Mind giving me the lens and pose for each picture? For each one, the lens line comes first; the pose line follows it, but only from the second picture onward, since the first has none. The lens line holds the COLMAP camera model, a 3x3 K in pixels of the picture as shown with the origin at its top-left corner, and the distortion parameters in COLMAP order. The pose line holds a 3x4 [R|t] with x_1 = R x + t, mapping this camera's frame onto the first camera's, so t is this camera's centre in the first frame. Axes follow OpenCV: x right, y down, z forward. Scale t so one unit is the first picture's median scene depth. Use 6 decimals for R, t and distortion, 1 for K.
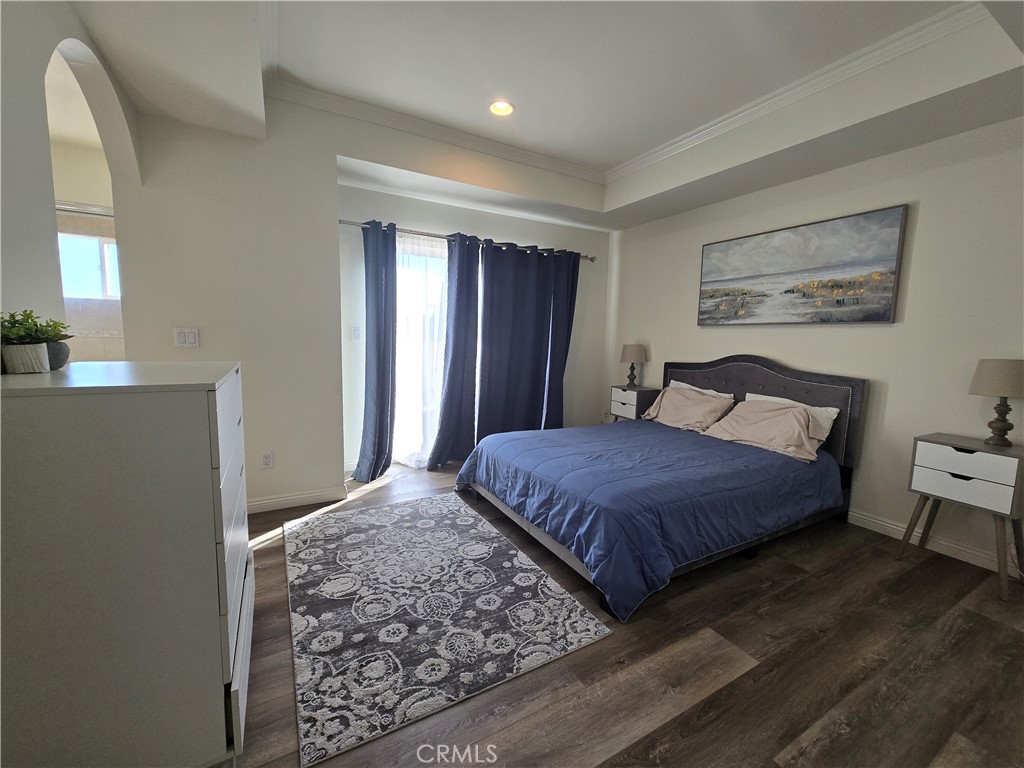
lens RADIAL K [[420.1, 0, 516.6], [0, 420.1, 382.6], [0, 0, 1]] dist [-0.000216, 0.000893]
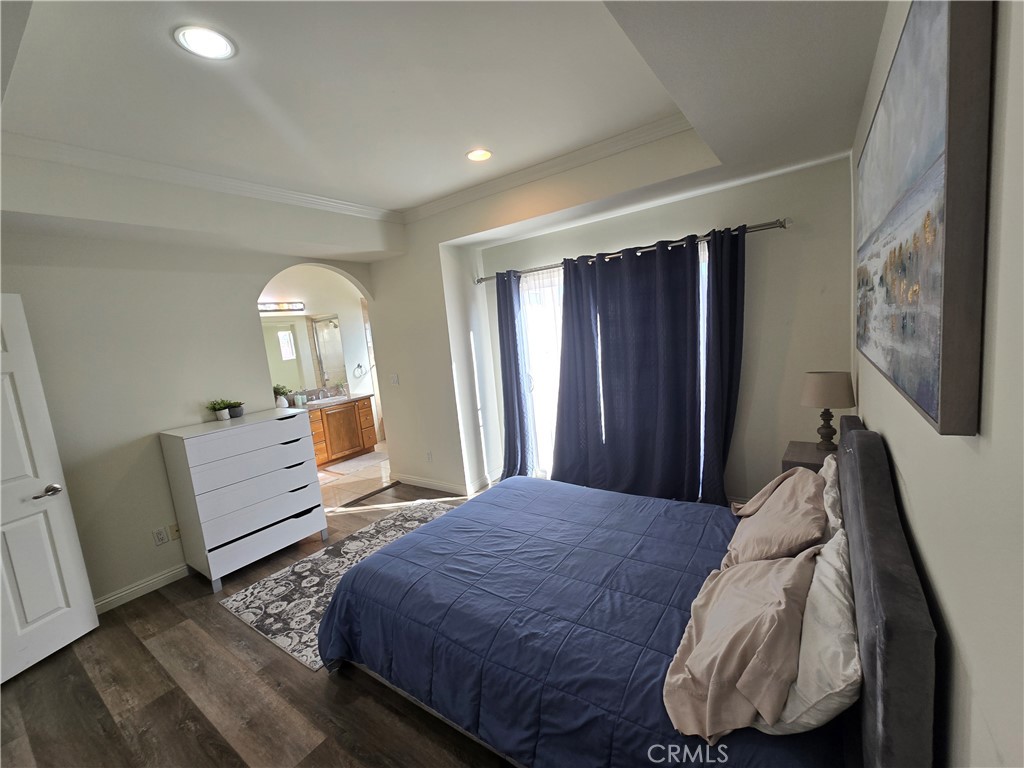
lens RADIAL K [[420.1, 0, 516.6], [0, 420.1, 382.6], [0, 0, 1]] dist [-0.000216, 0.000893]
pose [[0.423907, 0.047727, -0.904447, 1.484185], [0.007571, 0.998389, 0.056233, -0.274480], [0.905674, -0.030685, 0.422863, 1.028523]]
